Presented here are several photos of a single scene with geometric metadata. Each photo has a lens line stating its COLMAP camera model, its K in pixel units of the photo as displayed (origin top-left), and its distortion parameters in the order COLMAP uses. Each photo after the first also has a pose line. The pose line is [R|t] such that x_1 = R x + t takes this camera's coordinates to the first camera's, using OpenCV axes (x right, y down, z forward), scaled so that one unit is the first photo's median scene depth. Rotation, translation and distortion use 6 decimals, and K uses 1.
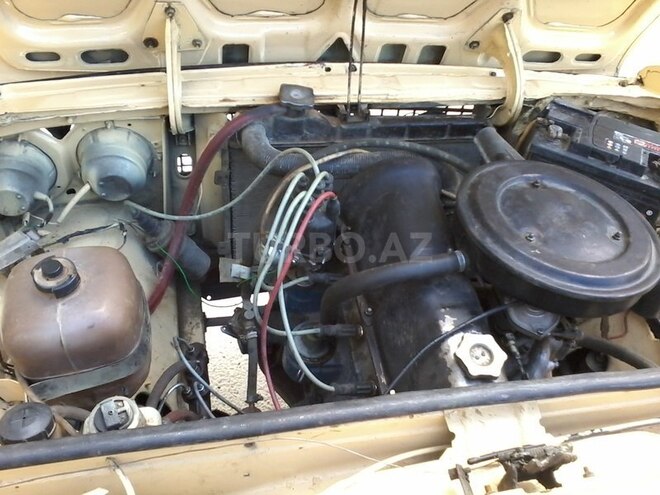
lens RADIAL K [[644.4, 0, 338.7], [0, 644.4, 249.5], [0, 0, 1]] dist [-0.036078, 0.084113]
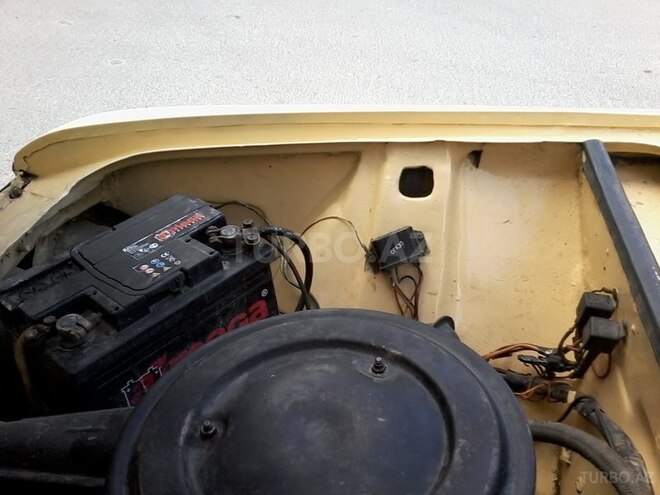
lens RADIAL K [[644.4, 0, 338.7], [0, 644.4, 249.5], [0, 0, 1]] dist [-0.036078, 0.084113]
pose [[0.301079, -0.665580, 0.682902, 0.083619], [0.714094, 0.631979, 0.301118, -0.228003], [-0.631998, 0.396996, 0.665562, 0.485929]]
